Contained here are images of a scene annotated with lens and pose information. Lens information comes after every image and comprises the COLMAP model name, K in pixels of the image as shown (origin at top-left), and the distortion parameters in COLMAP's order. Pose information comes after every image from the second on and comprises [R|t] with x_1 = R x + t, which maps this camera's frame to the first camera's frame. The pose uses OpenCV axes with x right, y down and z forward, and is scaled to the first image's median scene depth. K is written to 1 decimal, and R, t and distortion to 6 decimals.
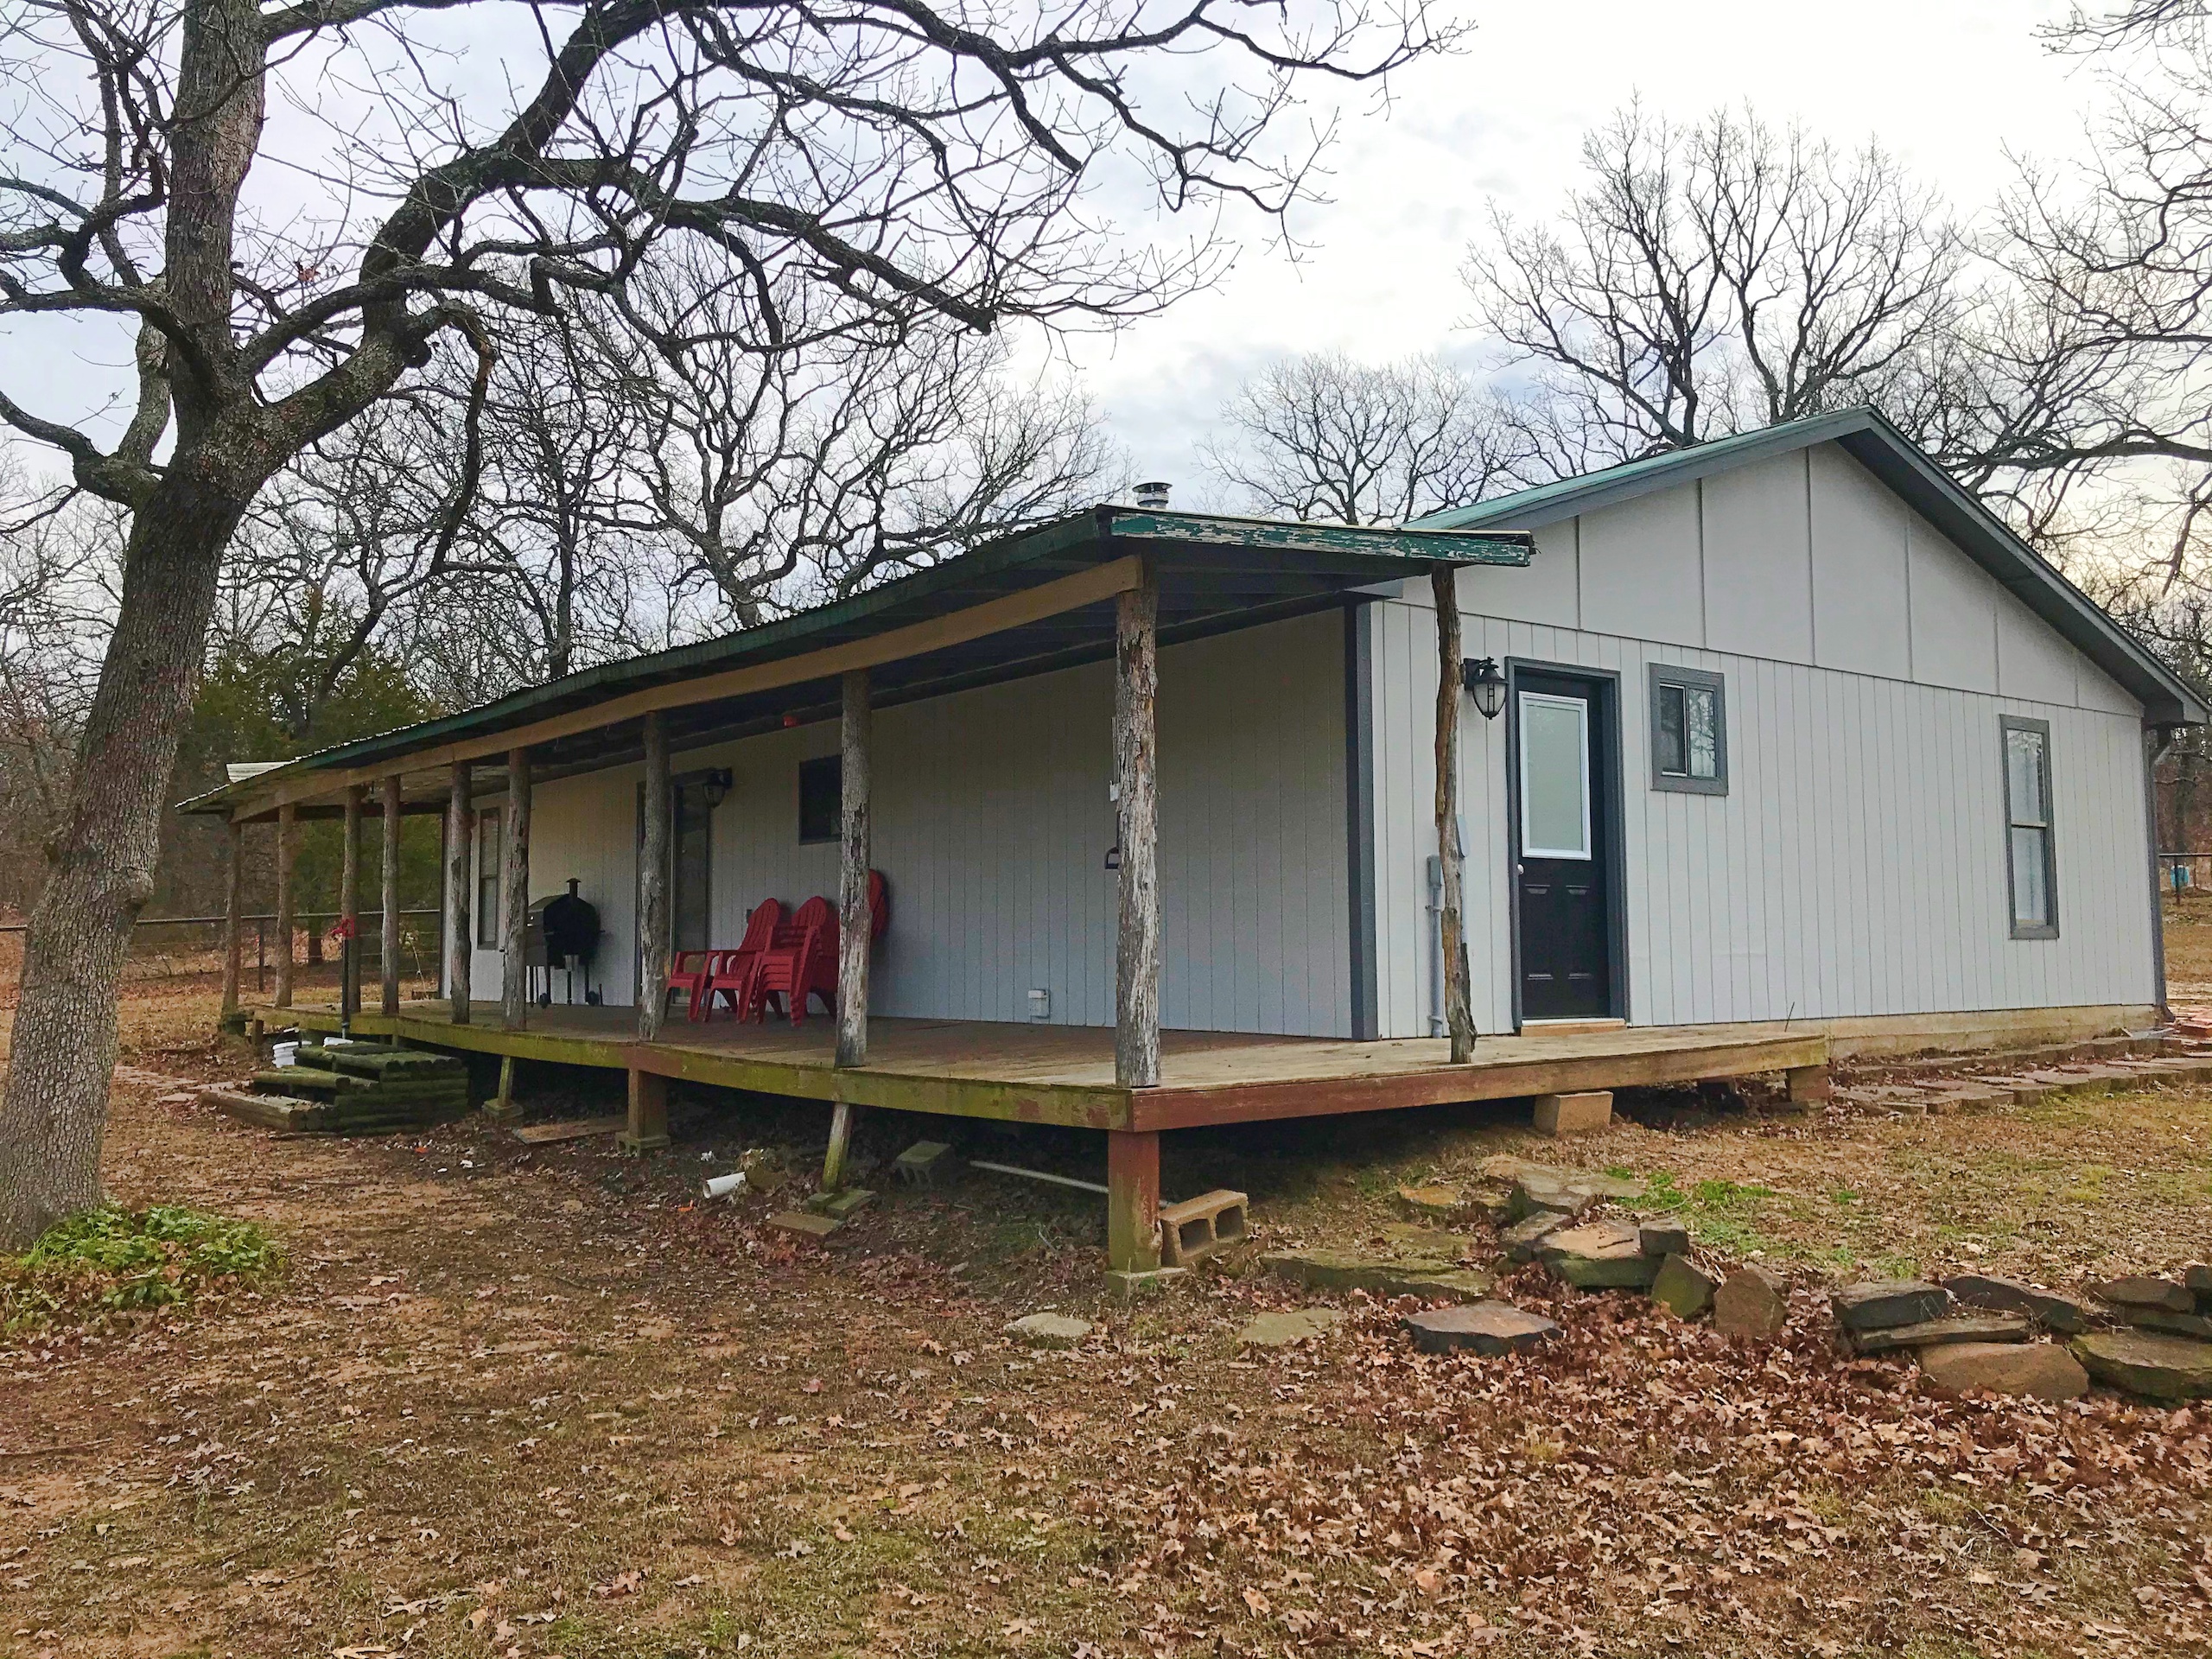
lens RADIAL K [[1816.0, 0, 1105.8], [0, 1816.0, 824.9], [0, 0, 1]] dist [-0.043296, -0.003386]
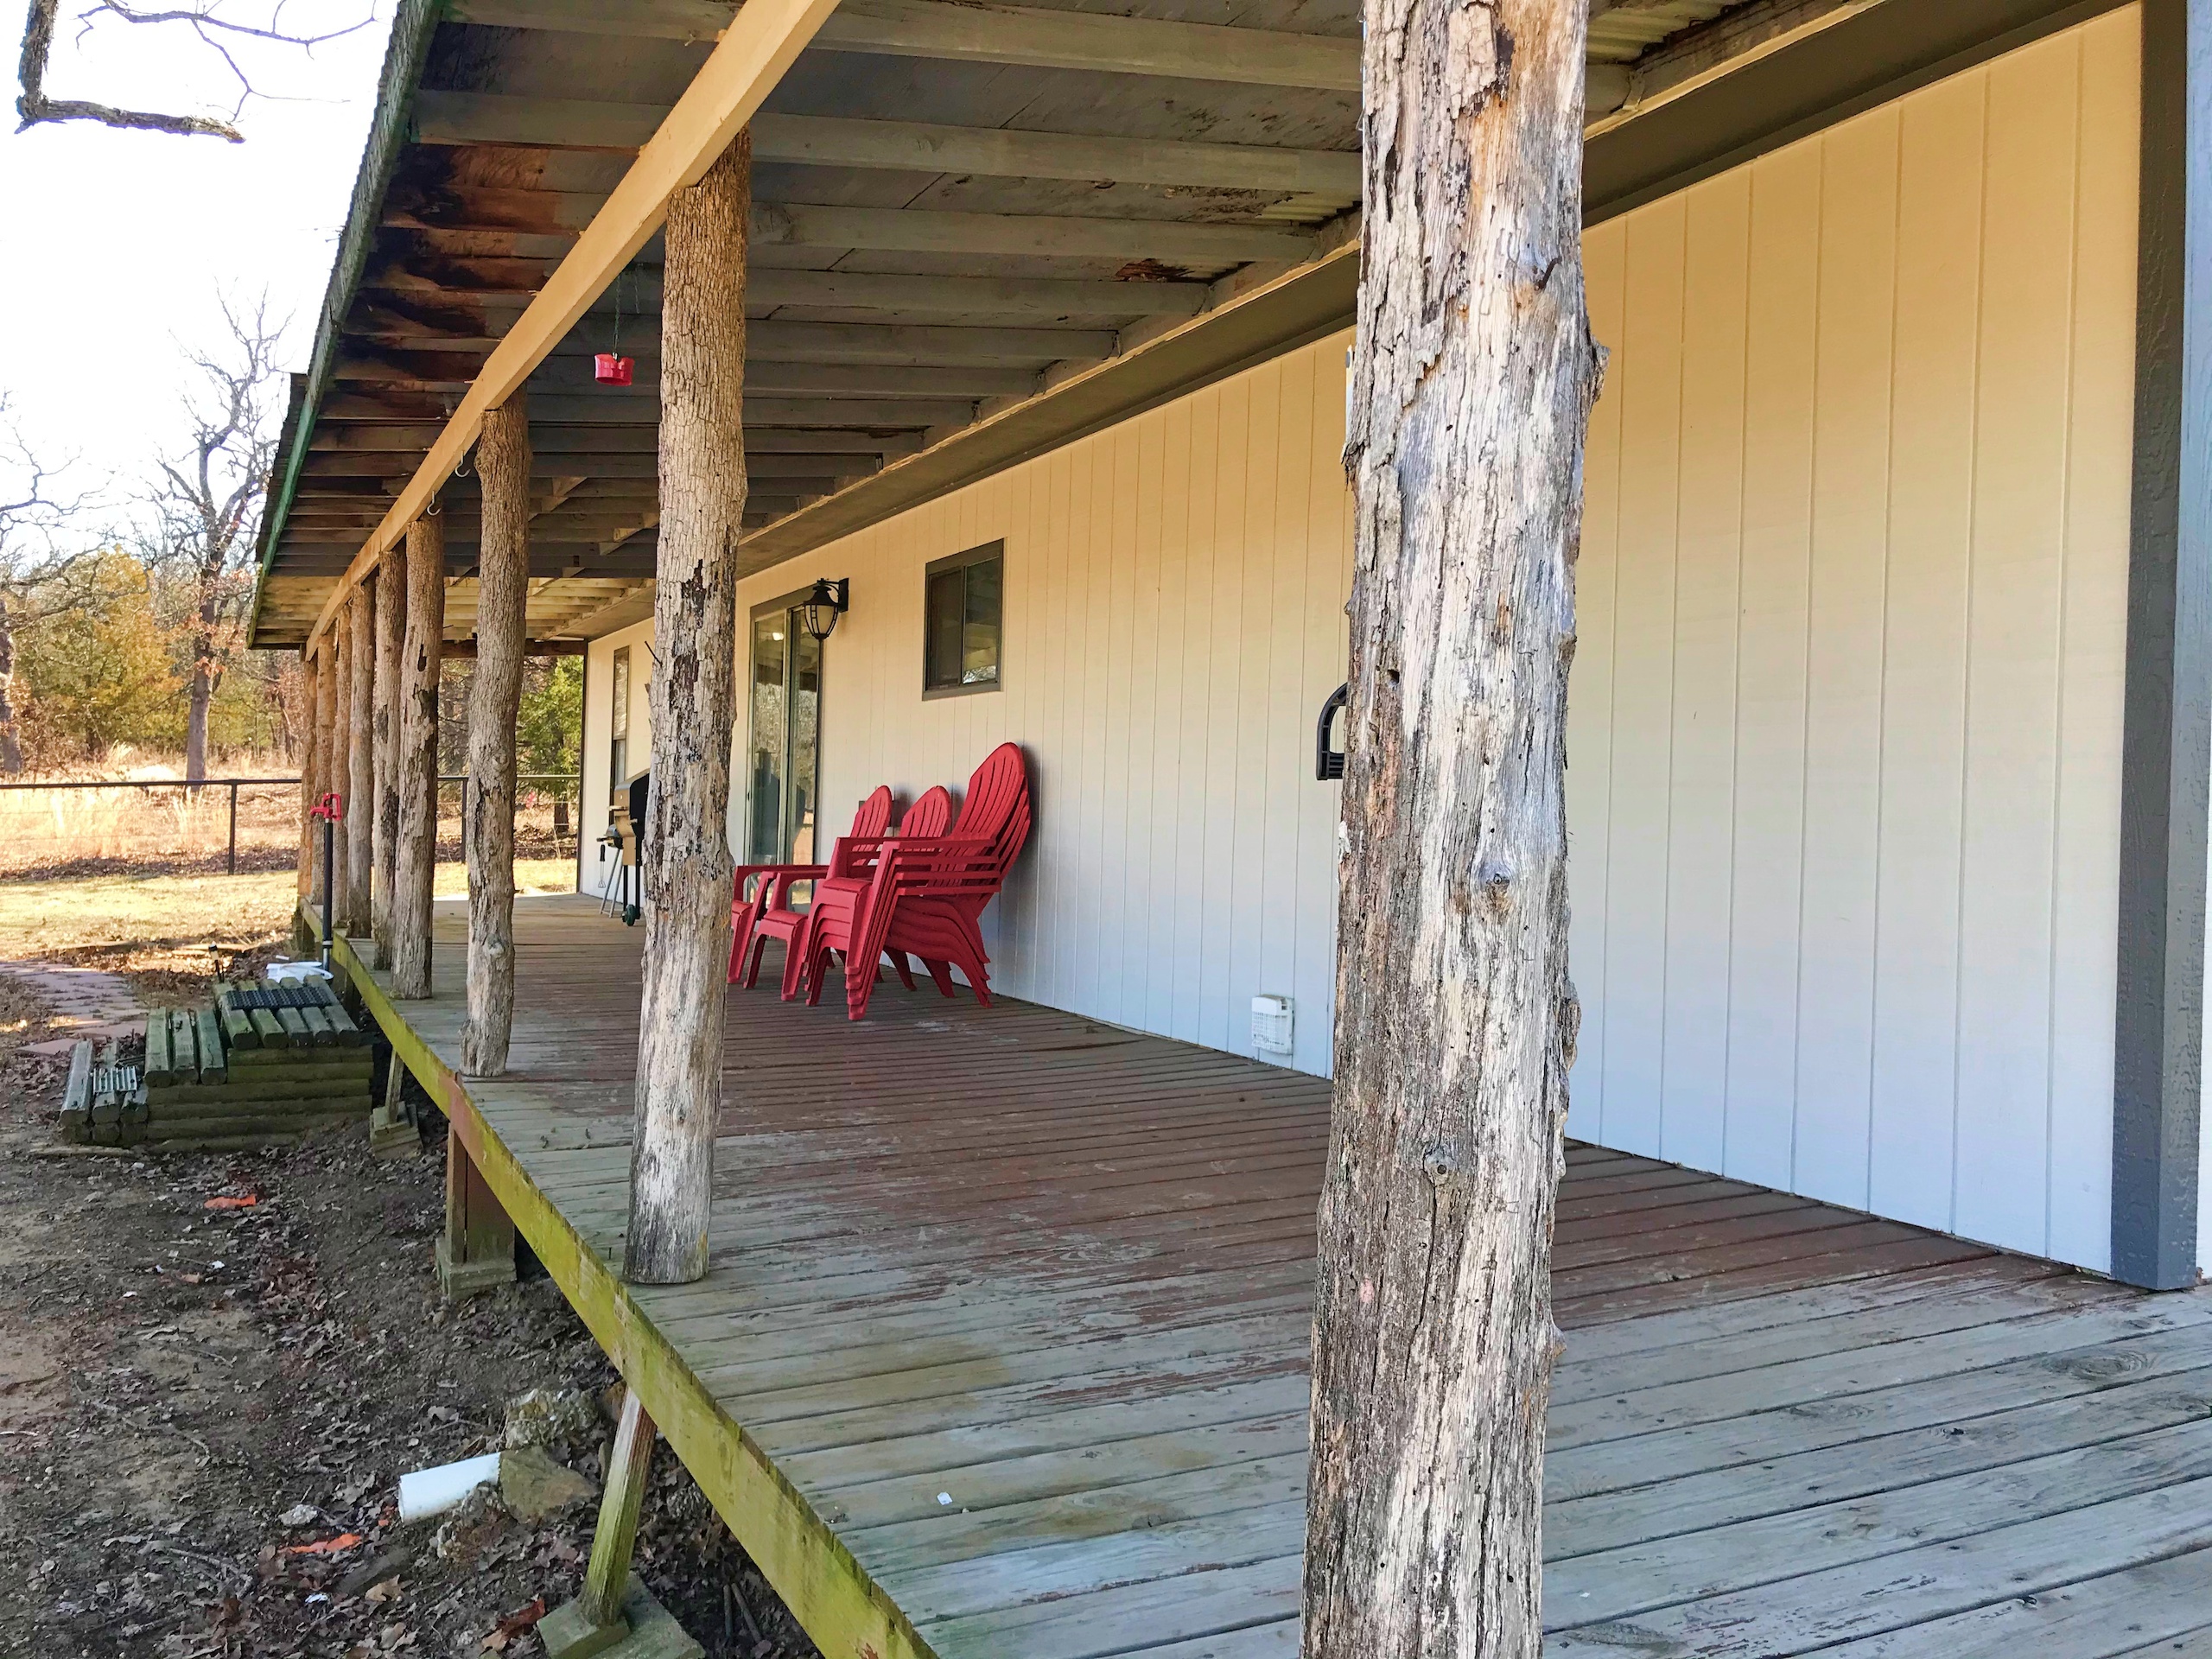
lens RADIAL K [[1816.0, 0, 1103.1], [0, 1816.0, 830.2], [0, 0, 1]] dist [-0.043296, -0.003386]
pose [[0.980611, 0.035503, -0.192722, 0.014613], [-0.021545, 0.997022, 0.074043, 0.012931], [0.194777, -0.068455, 0.978456, 0.660724]]
